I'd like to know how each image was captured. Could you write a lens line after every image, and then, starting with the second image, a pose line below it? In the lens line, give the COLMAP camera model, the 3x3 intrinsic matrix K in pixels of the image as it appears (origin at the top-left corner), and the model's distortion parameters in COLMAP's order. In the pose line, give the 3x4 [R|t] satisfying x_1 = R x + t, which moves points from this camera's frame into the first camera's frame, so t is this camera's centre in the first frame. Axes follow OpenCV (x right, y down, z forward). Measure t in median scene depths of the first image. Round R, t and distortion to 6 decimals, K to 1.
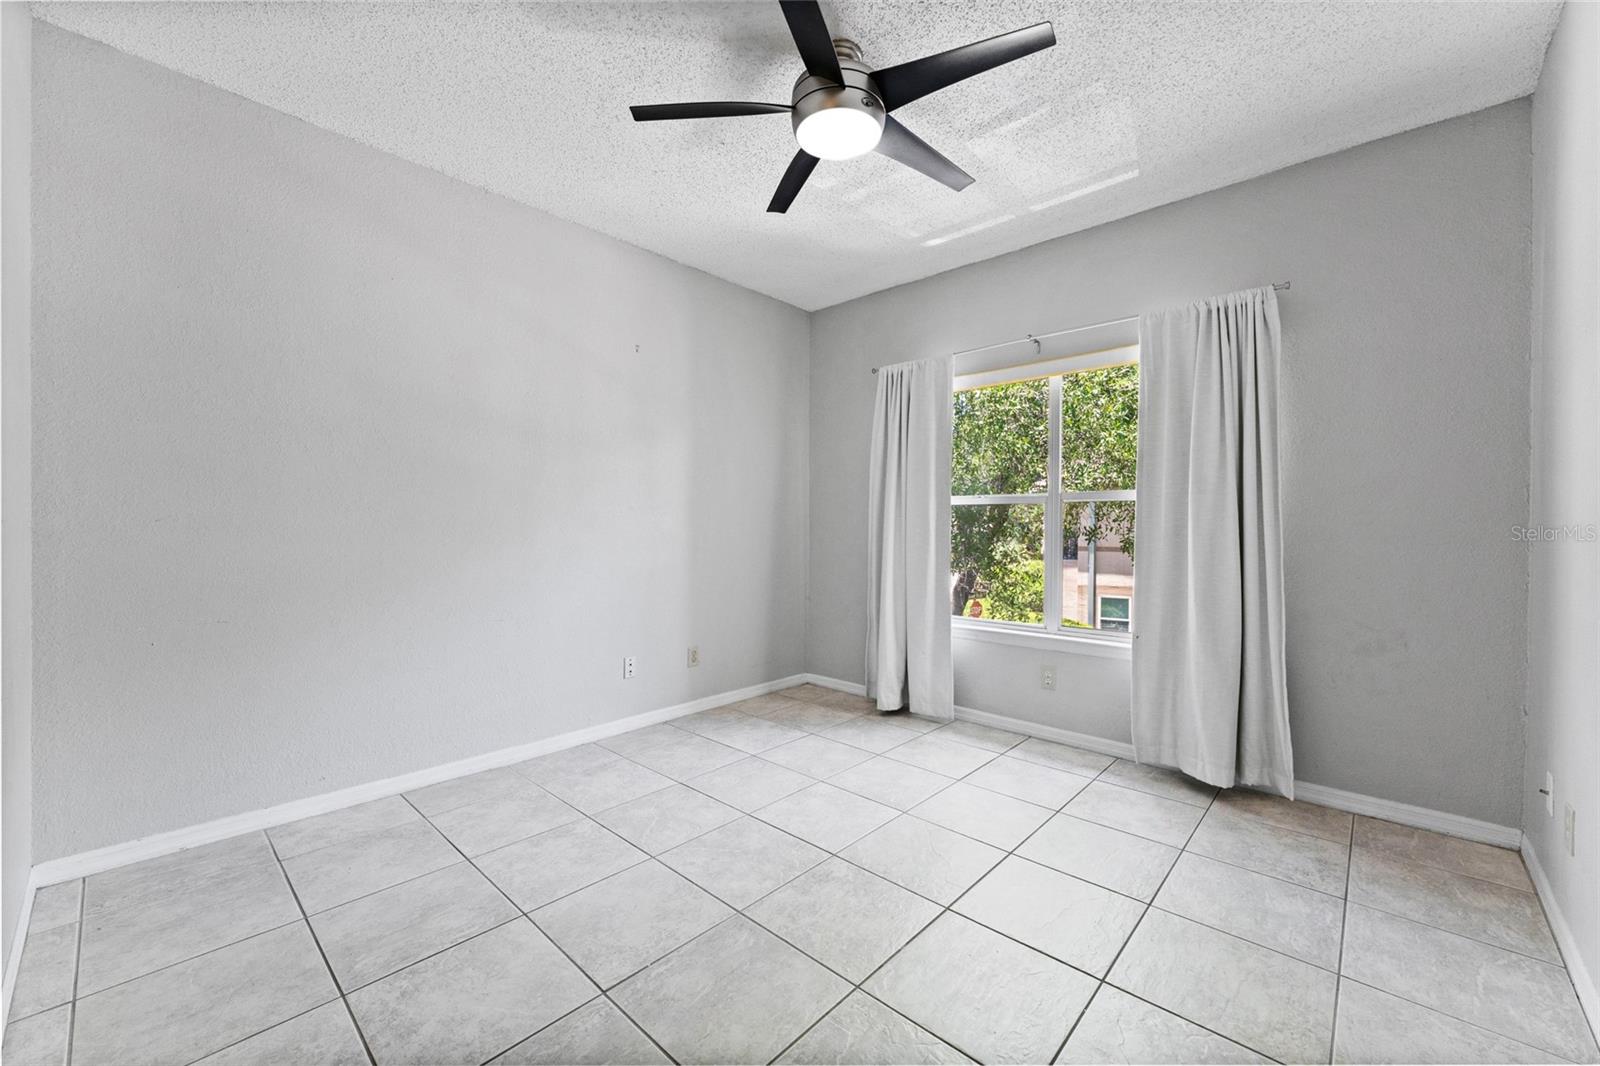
lens RADIAL K [[628.3, 0, 800.0], [0, 628.3, 533.0], [0, 0, 1]] dist [-0.000446, 0.000037]
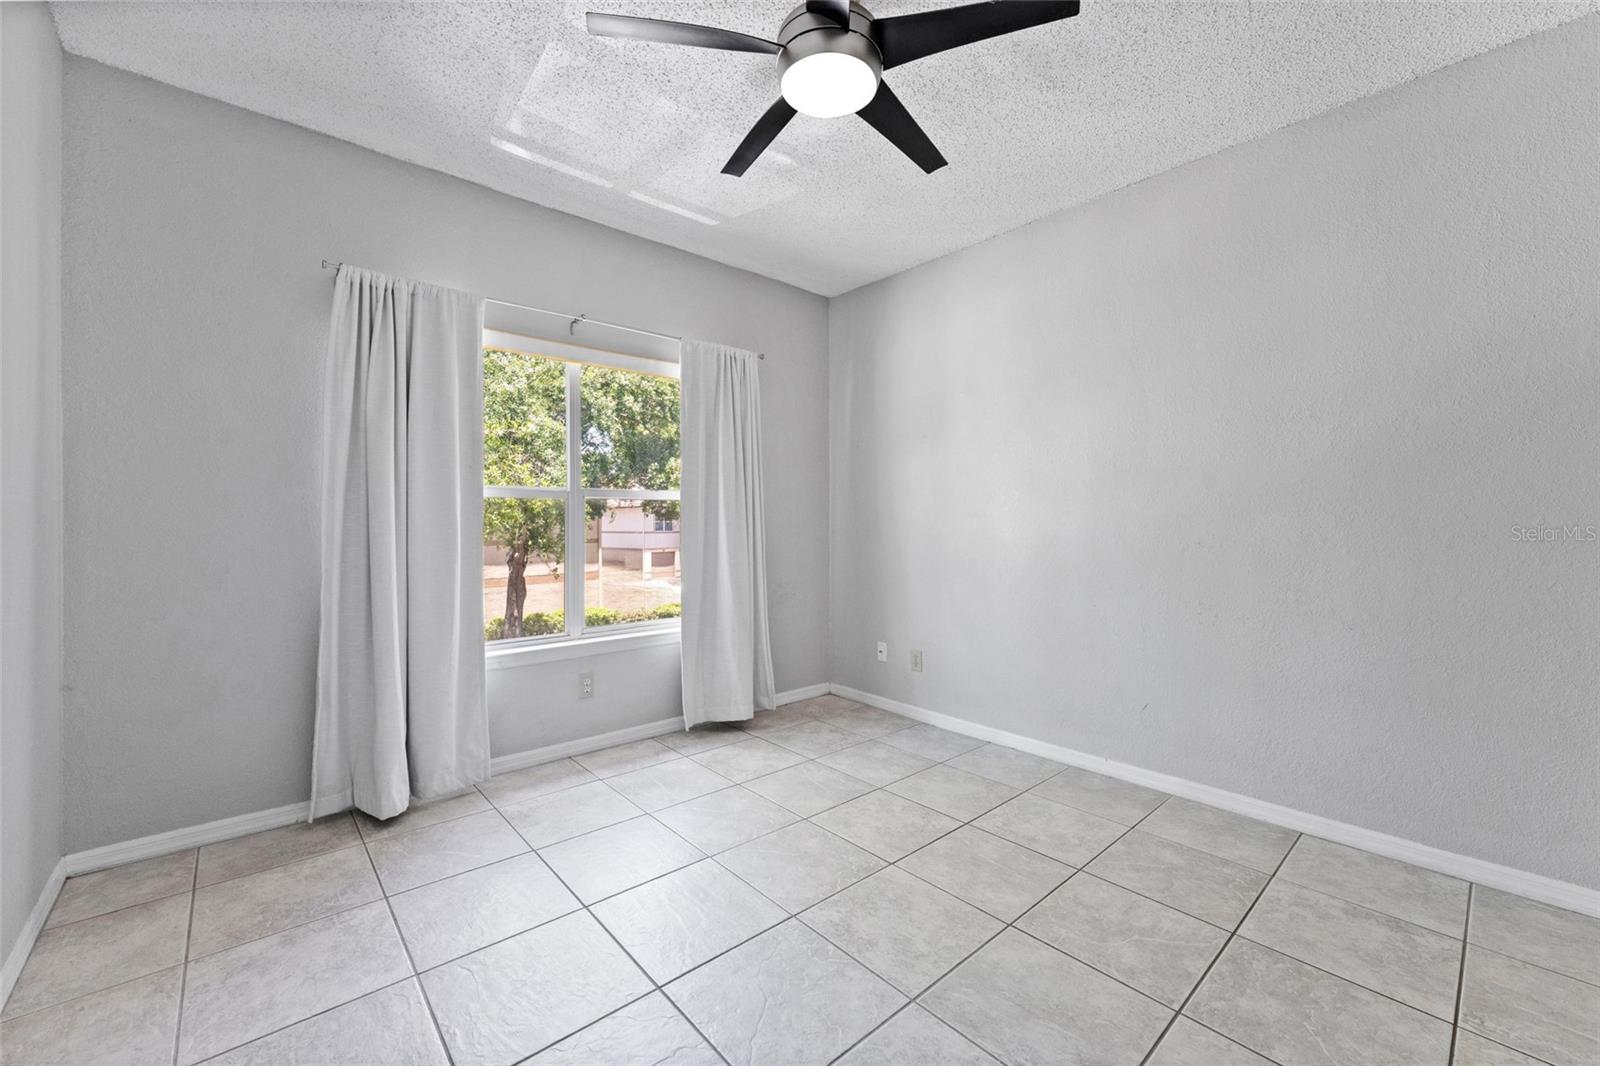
lens RADIAL K [[643.5, 0, 798.9], [0, 643.5, 518.8], [0, 0, 1]] dist [0.000415, -0.000146]
pose [[0.100203, -0.001368, 0.994966, -0.564405], [0.010604, 0.999944, 0.000307, -0.015519], [-0.994911, 0.010520, 0.100211, 0.630499]]
